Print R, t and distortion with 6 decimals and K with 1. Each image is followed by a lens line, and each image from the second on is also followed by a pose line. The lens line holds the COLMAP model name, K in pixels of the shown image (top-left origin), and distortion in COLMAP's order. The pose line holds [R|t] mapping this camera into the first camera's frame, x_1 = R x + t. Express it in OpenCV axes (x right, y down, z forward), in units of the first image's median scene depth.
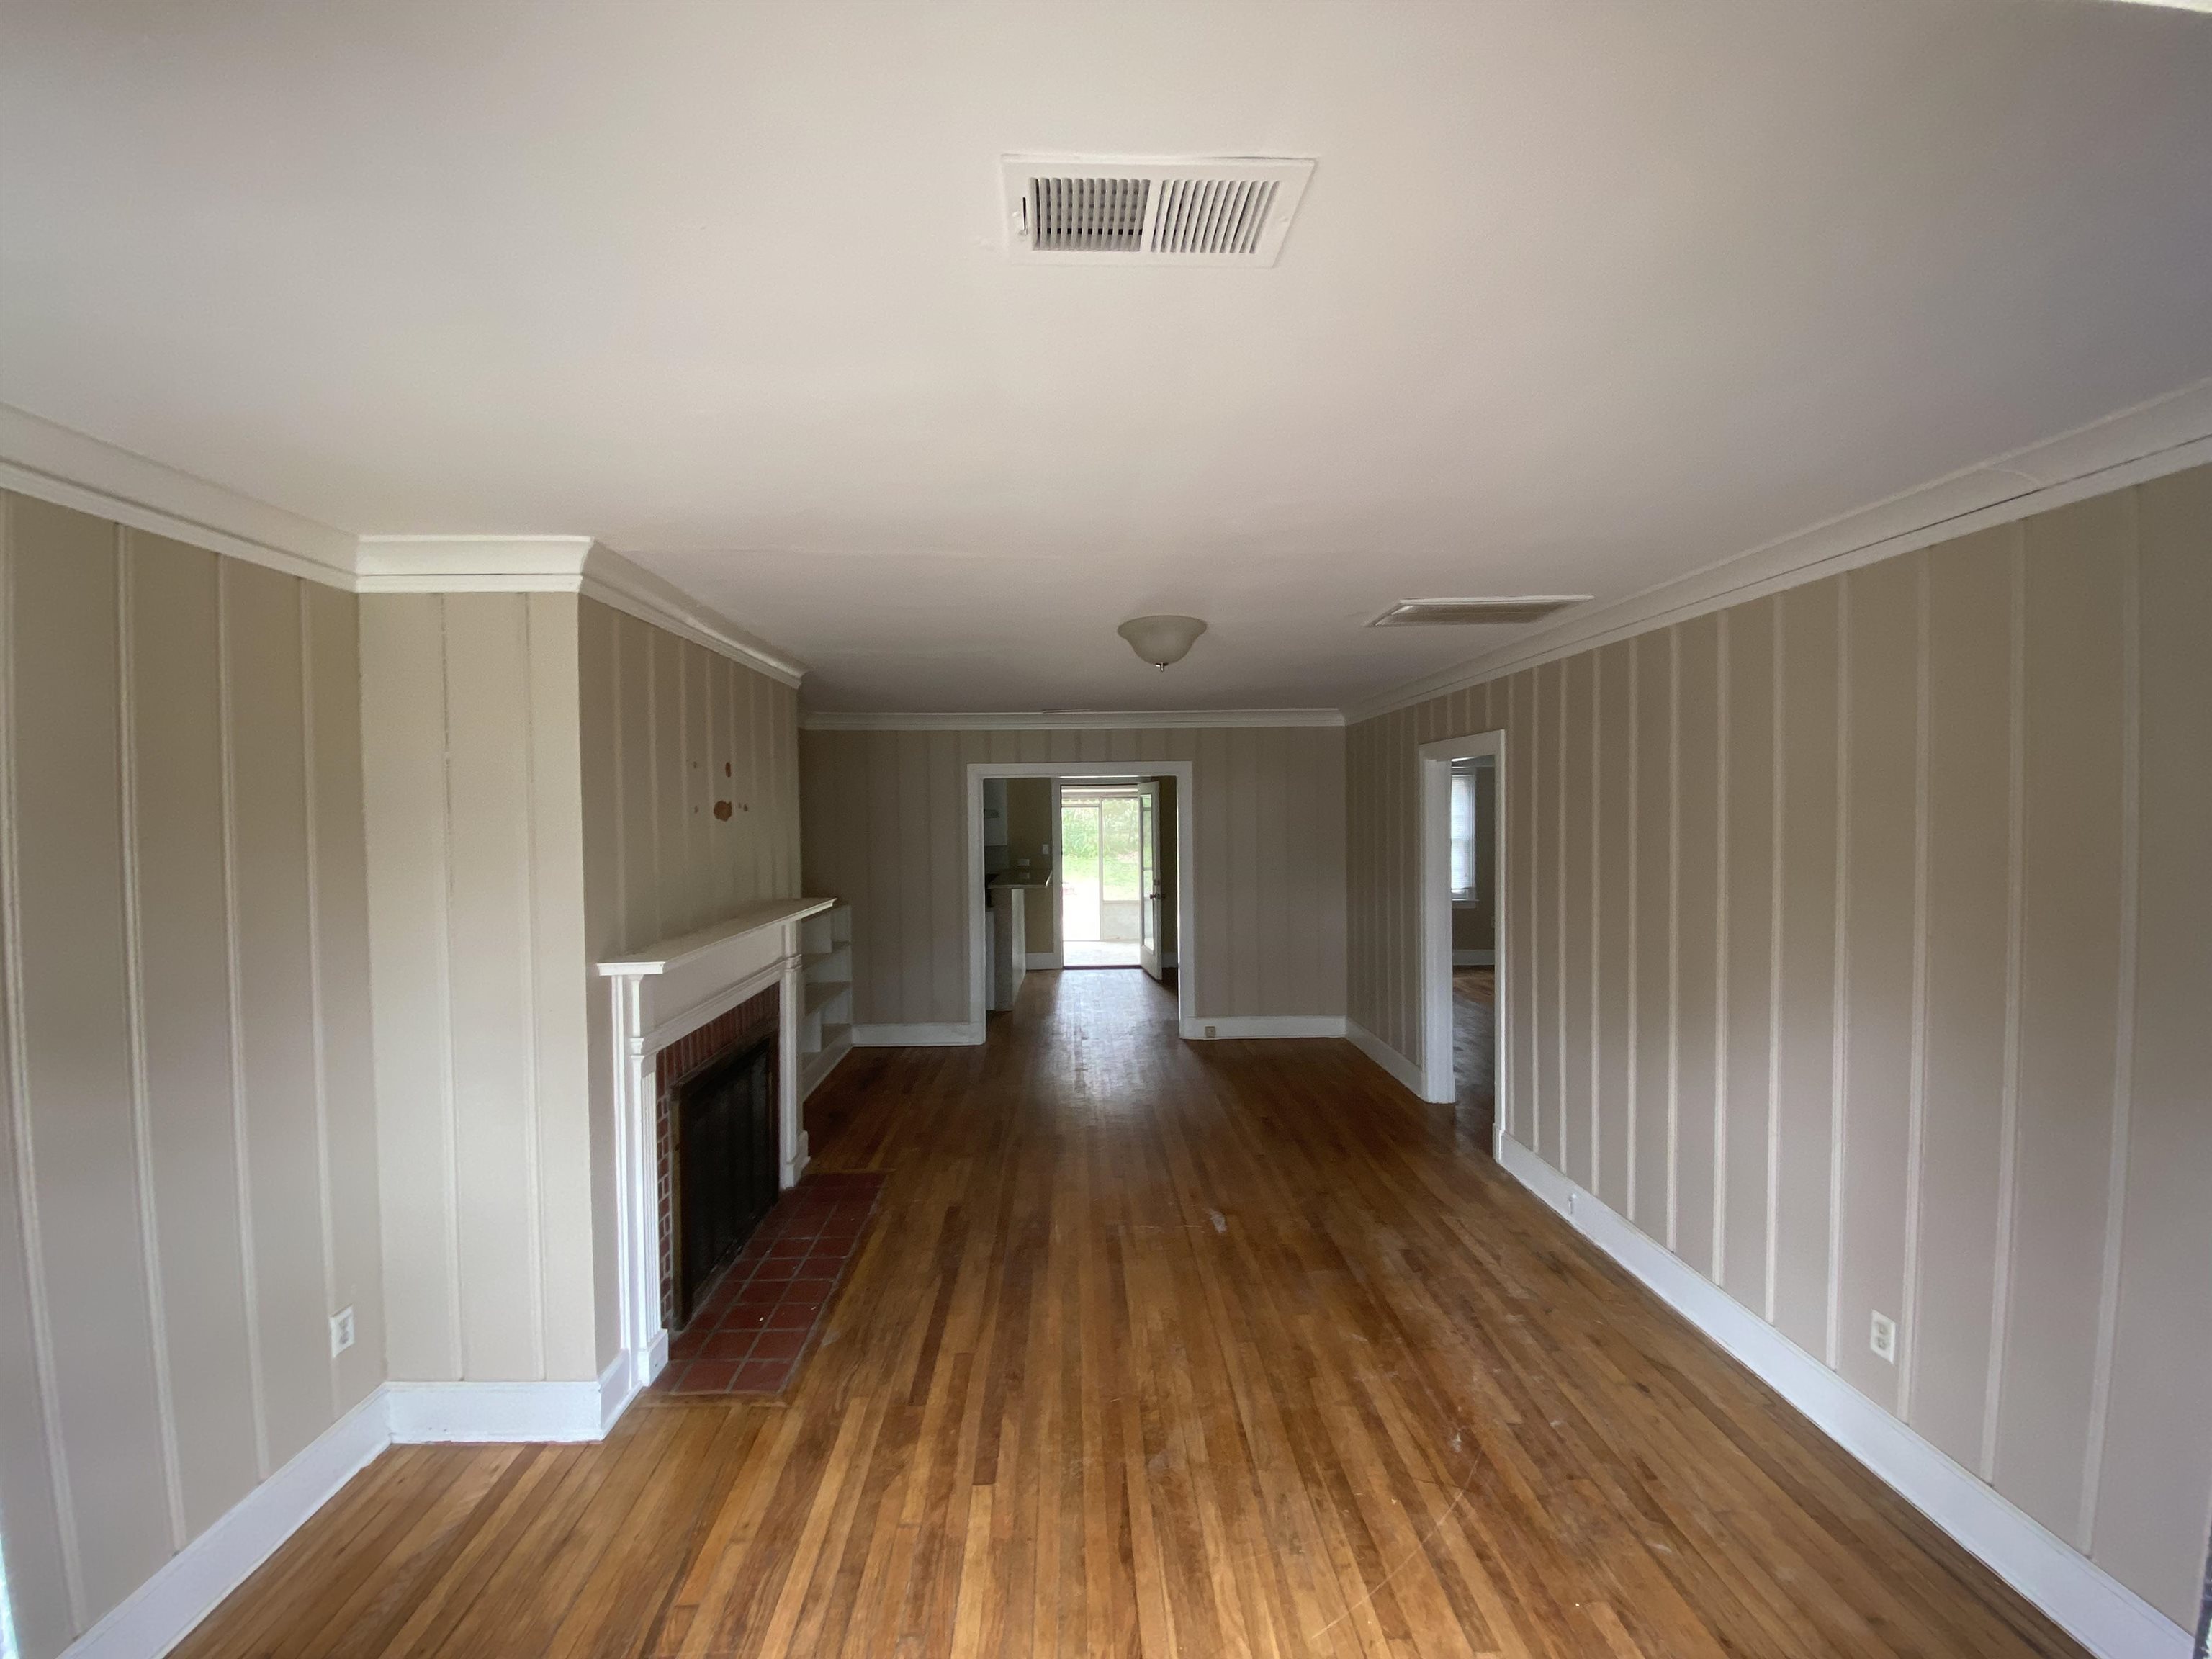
lens RADIAL K [[895.8, 0, 1108.4], [0, 895.8, 823.9], [0, 0, 1]] dist [-0.009735, -0.005207]
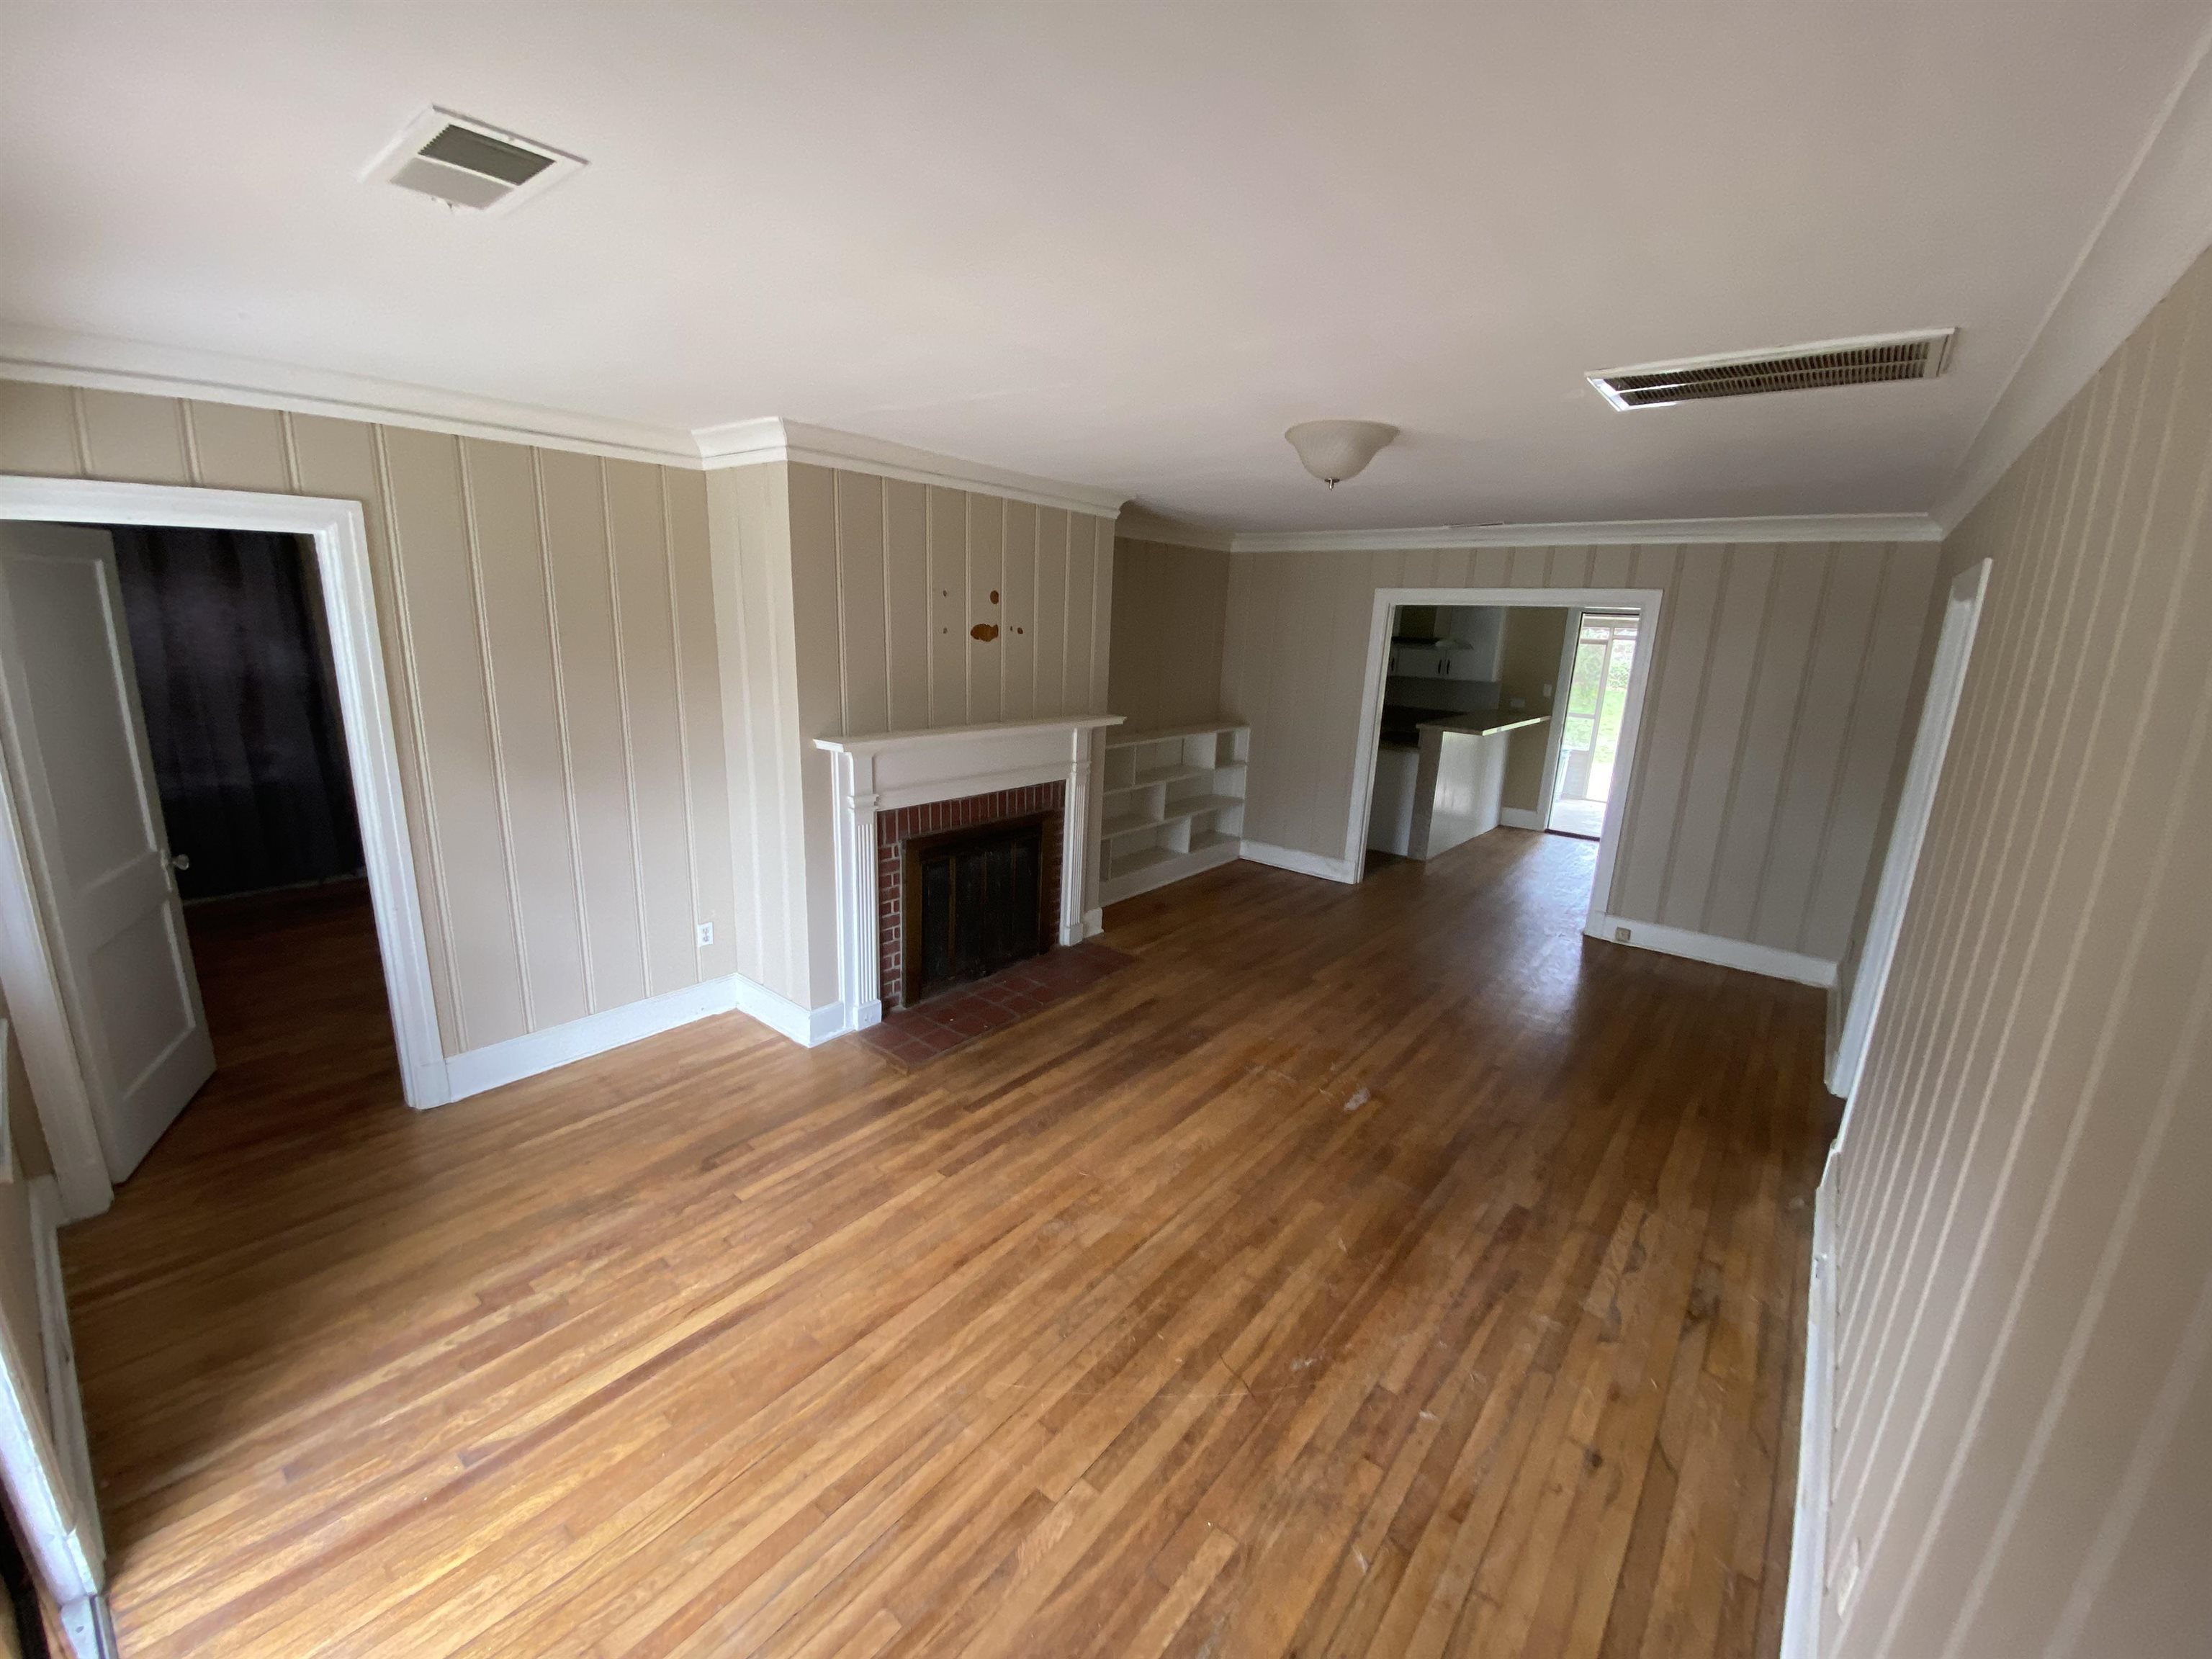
lens RADIAL K [[895.8, 0, 1105.8], [0, 895.8, 830.9], [0, 0, 1]] dist [-0.009735, -0.005207]
pose [[0.752838, 0.192450, -0.629442, 0.660643], [-0.058989, 0.972180, 0.226688, -0.045913], [0.655557, -0.133529, 0.743246, 0.221219]]
